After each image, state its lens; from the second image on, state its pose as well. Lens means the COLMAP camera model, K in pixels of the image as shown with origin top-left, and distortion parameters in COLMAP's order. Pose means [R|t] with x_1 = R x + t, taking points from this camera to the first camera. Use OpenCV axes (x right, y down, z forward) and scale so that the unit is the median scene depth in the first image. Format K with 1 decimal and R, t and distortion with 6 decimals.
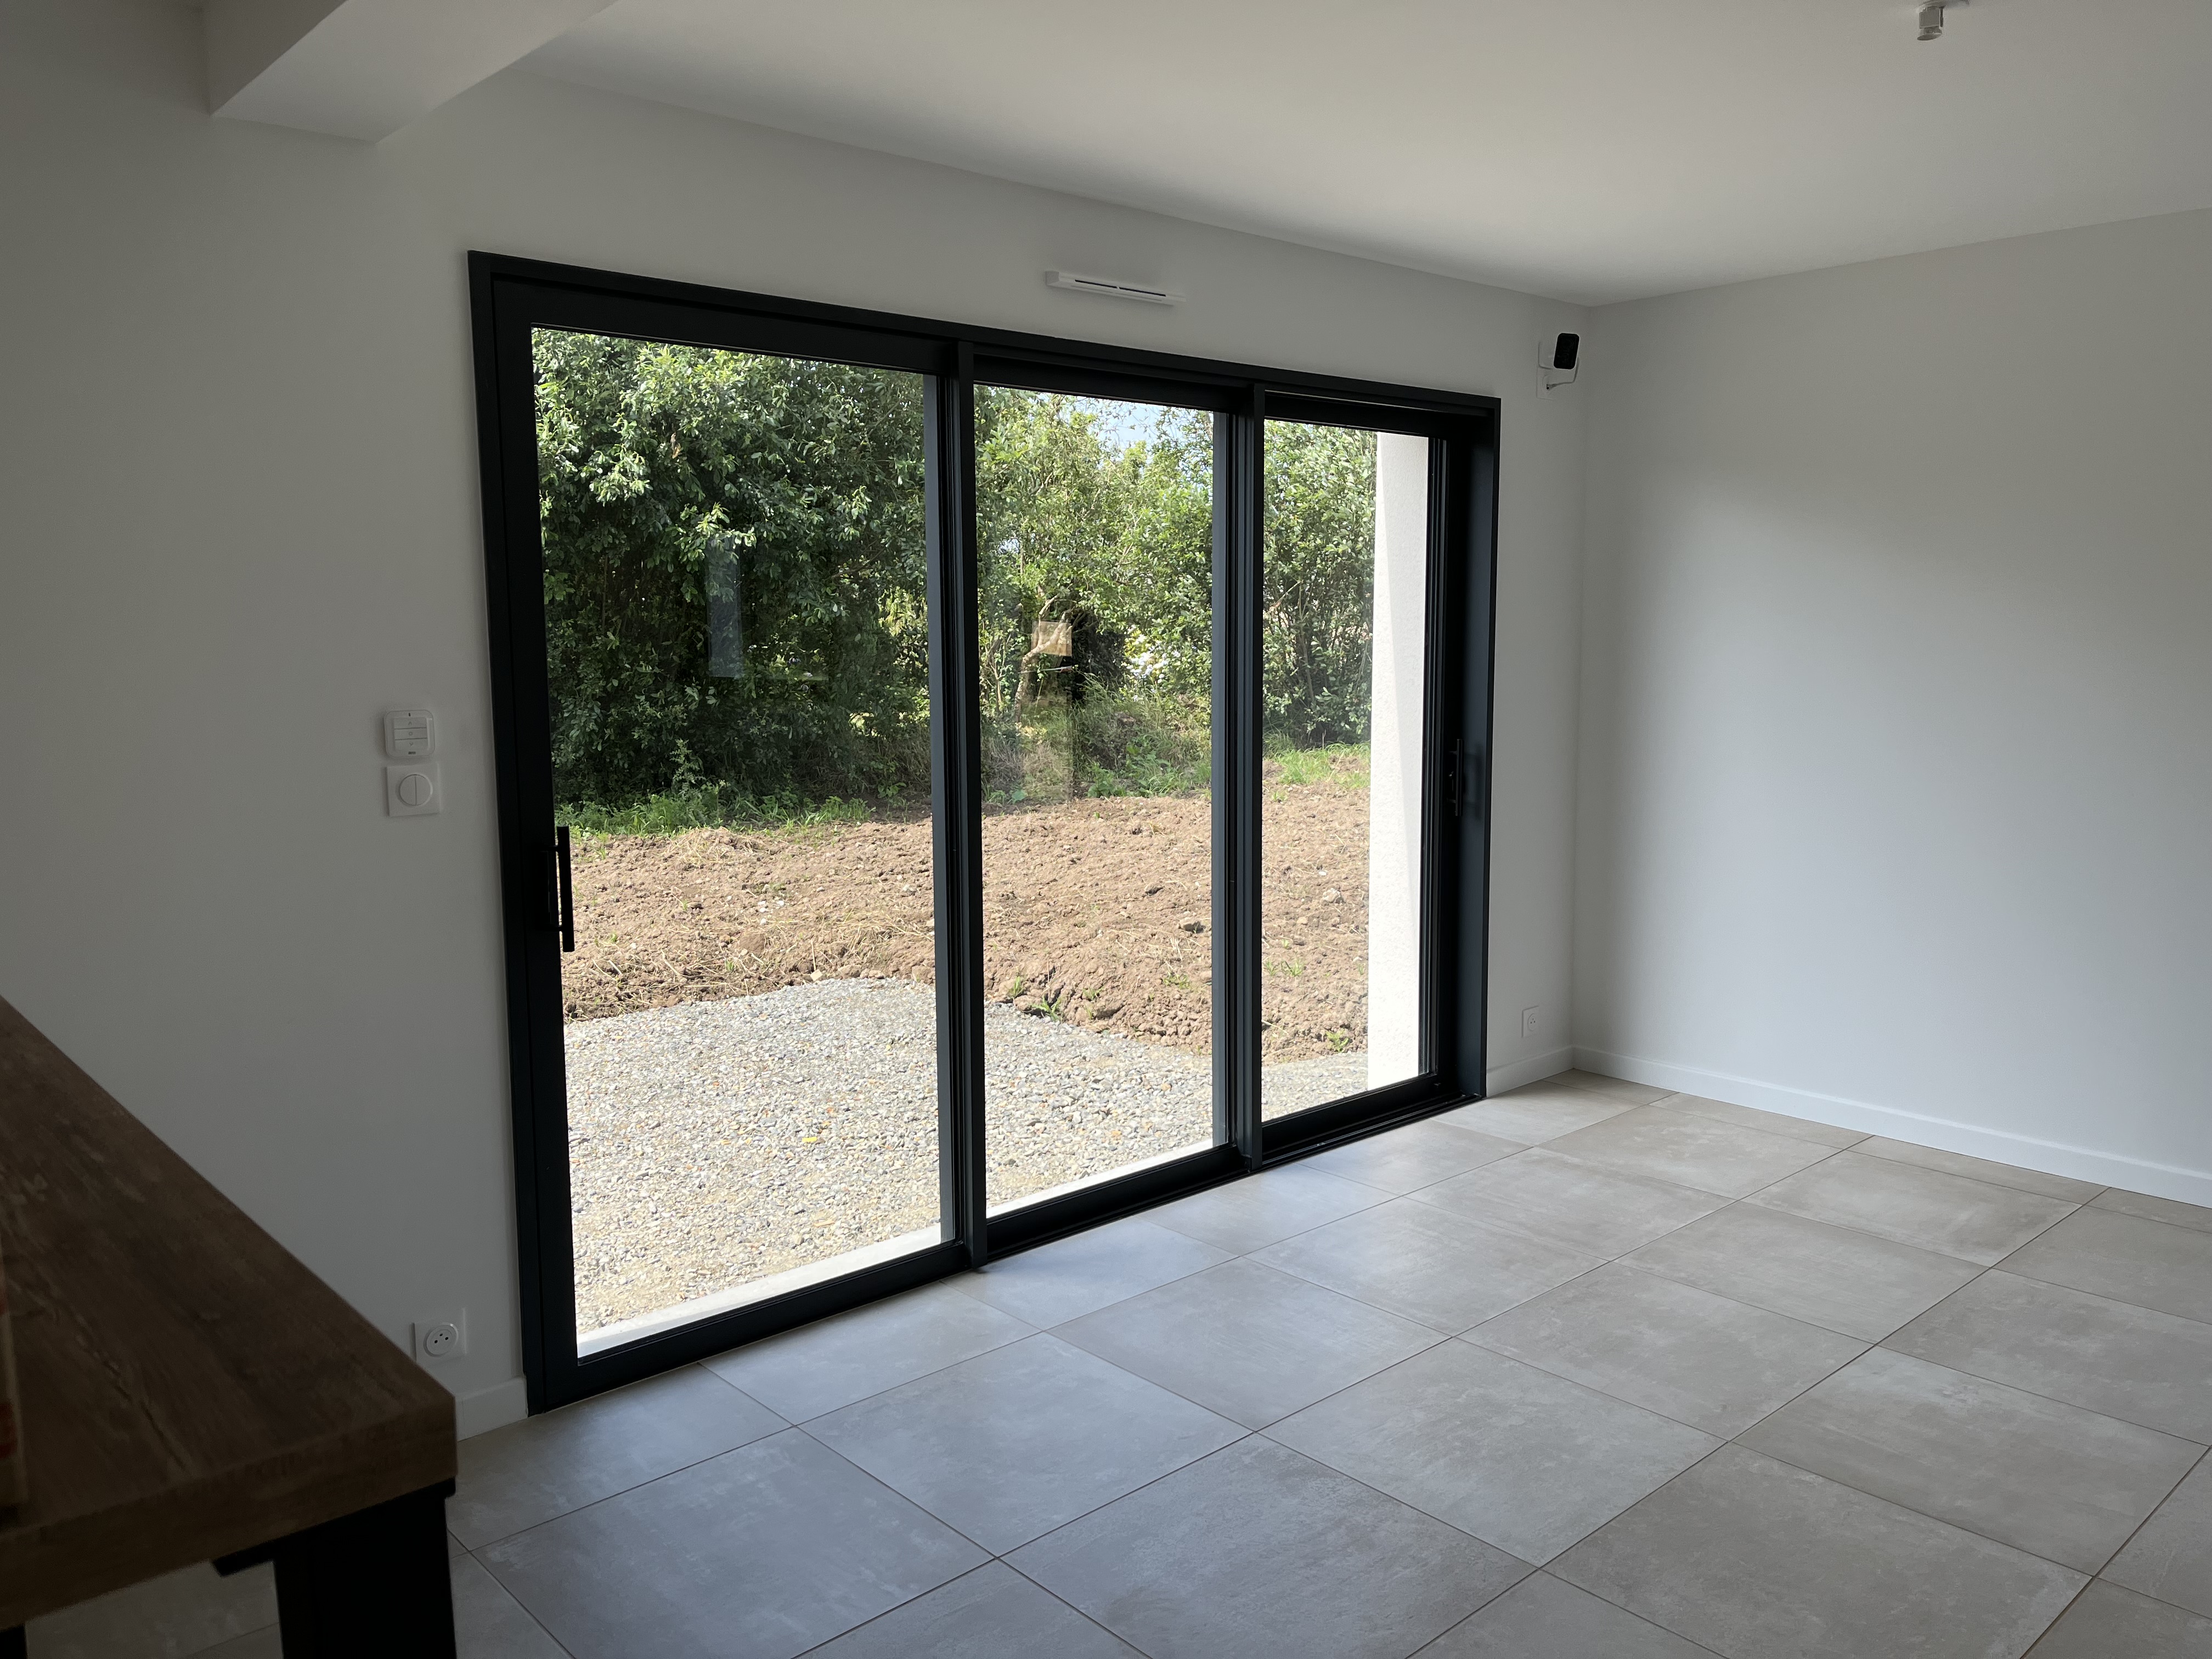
lens RADIAL K [[1671.6, 0, 1116.5], [0, 1671.6, 828.2], [0, 0, 1]] dist [0.059896, -0.084176]
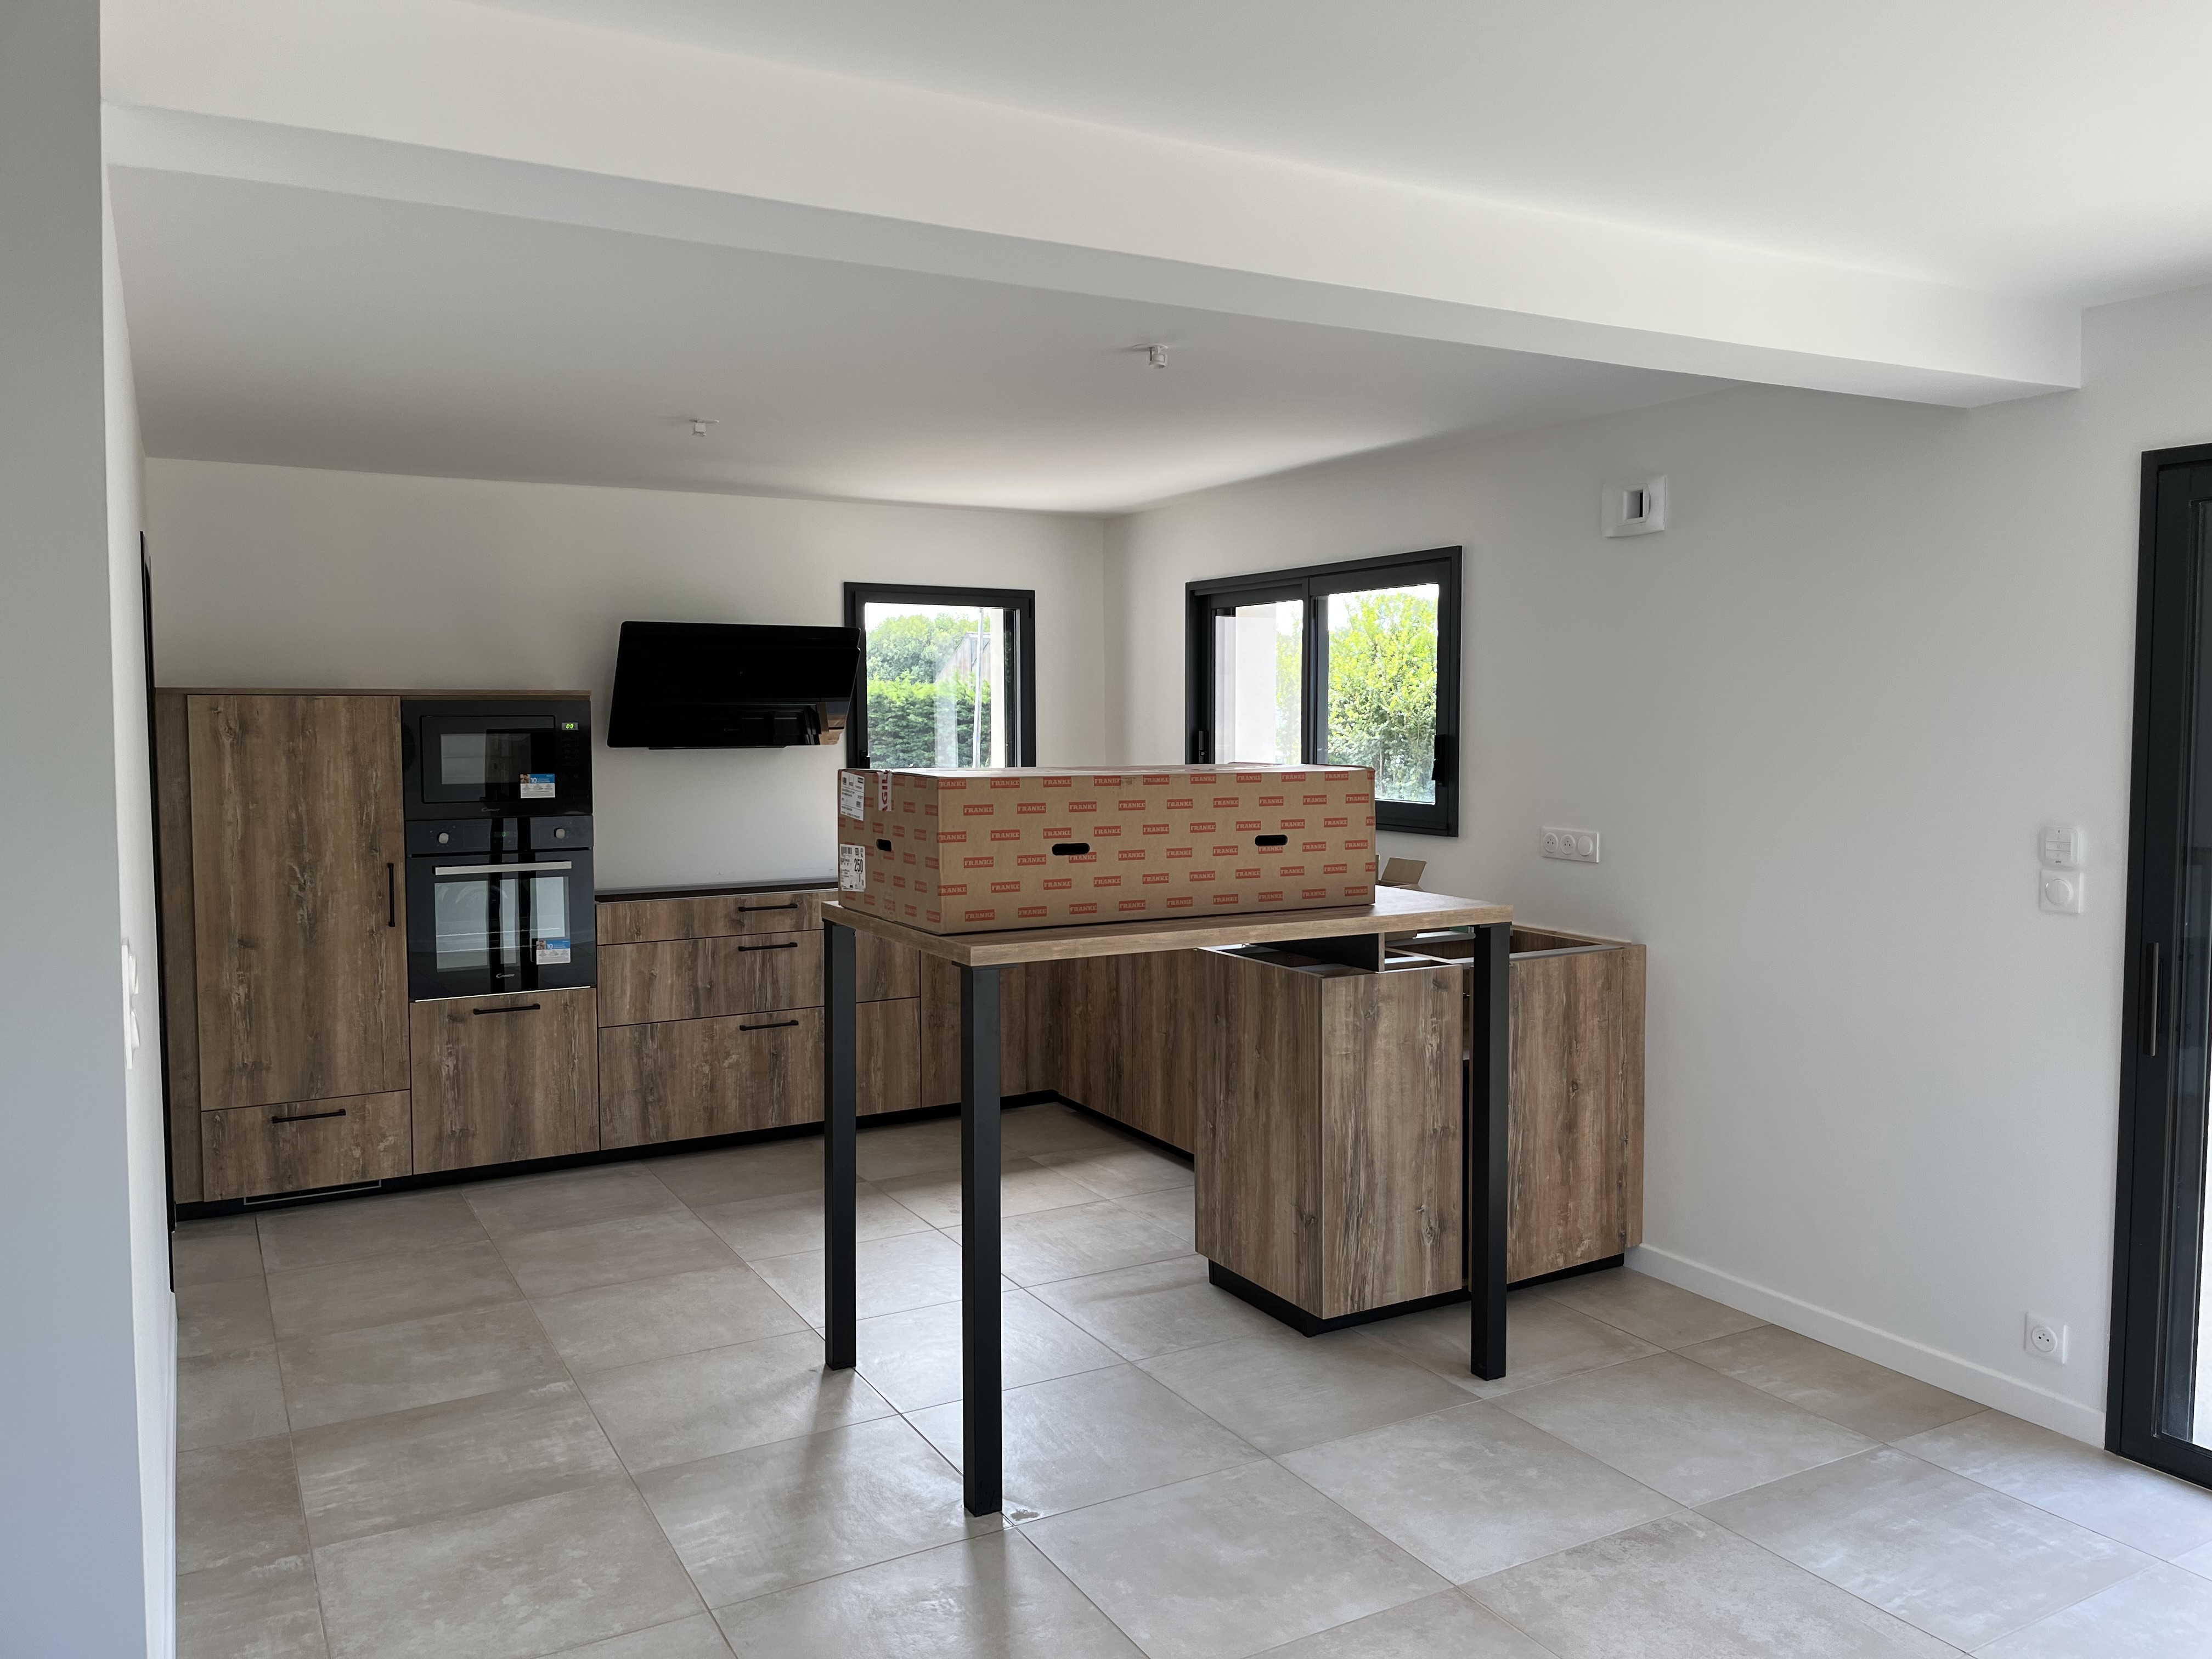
lens RADIAL K [[1654.7, 0, 1137.4], [0, 1654.7, 822.5], [0, 0, 1]] dist [0.091673, -0.145341]
pose [[-0.216189, 0.066672, -0.974072, 0.837492], [-0.115277, 0.988944, 0.093275, -0.098992], [0.969522, 0.132453, -0.206113, 0.522965]]
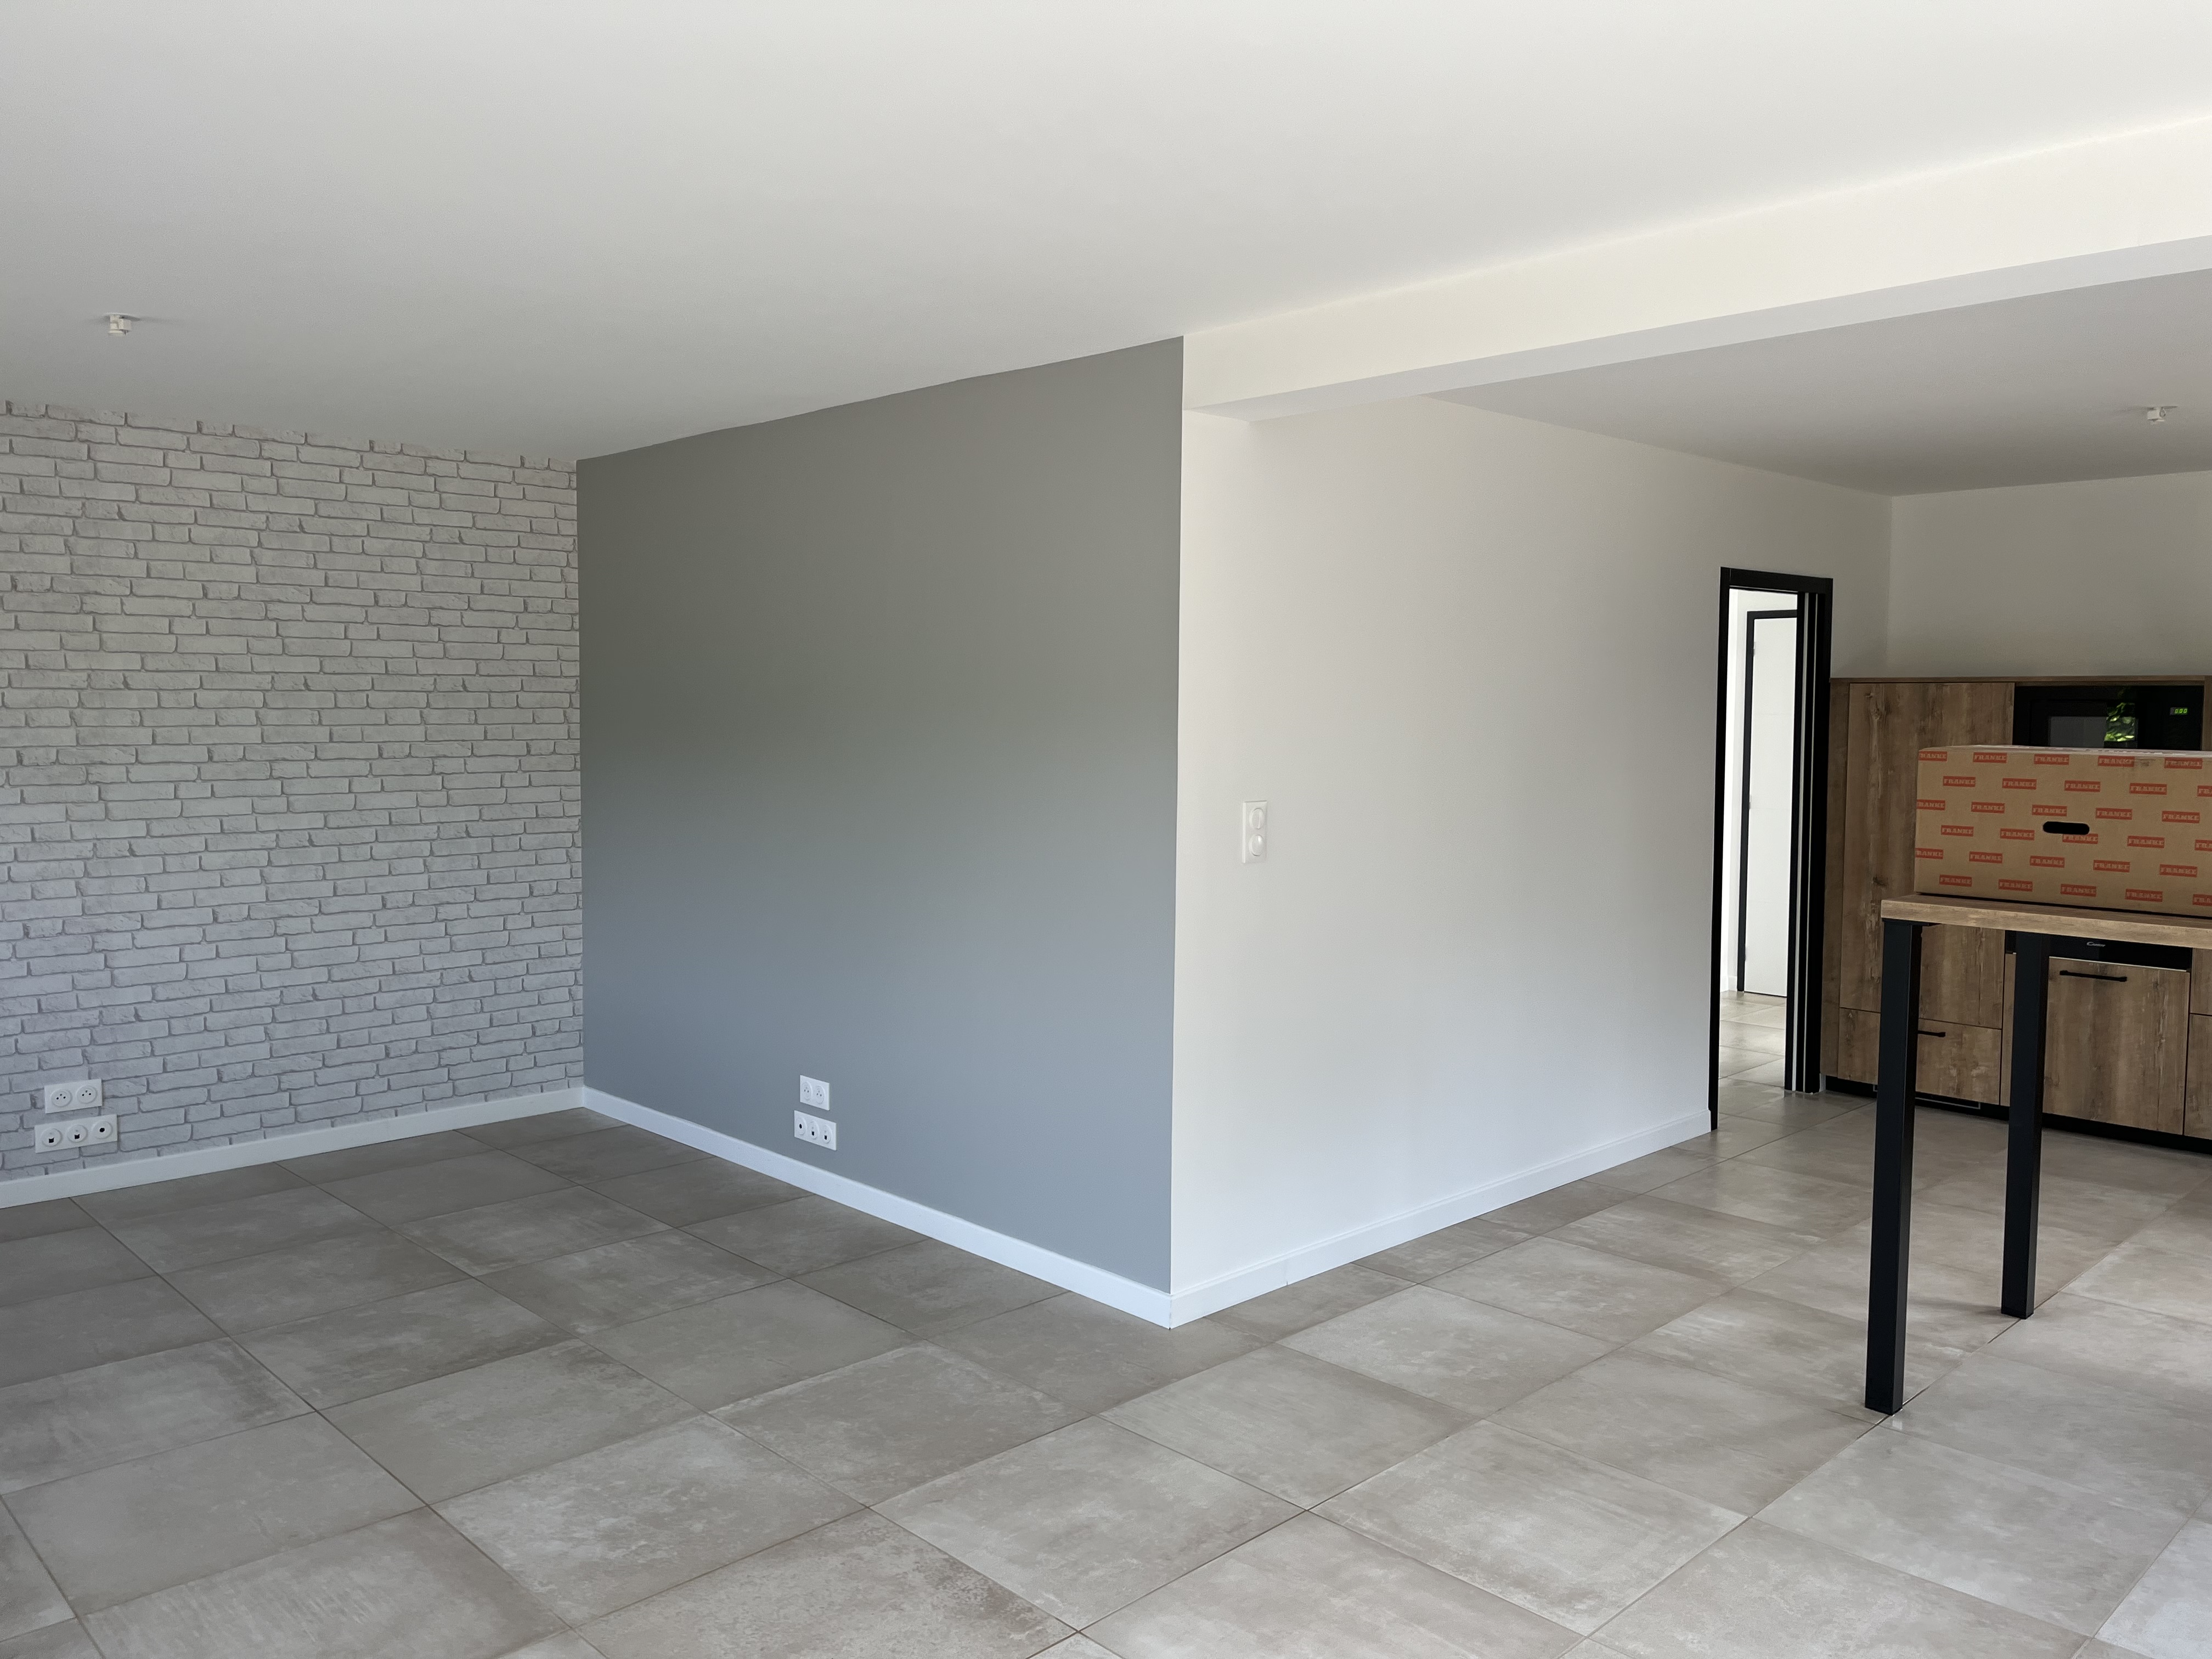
lens RADIAL K [[1671.6, 0, 1116.5], [0, 1671.6, 828.2], [0, 0, 1]] dist [0.059896, -0.084176]
pose [[-0.999515, -0.001838, -0.031071, 0.459537], [-0.007839, 0.980945, 0.194129, -0.180183], [0.030122, 0.194279, -0.980484, 1.282818]]
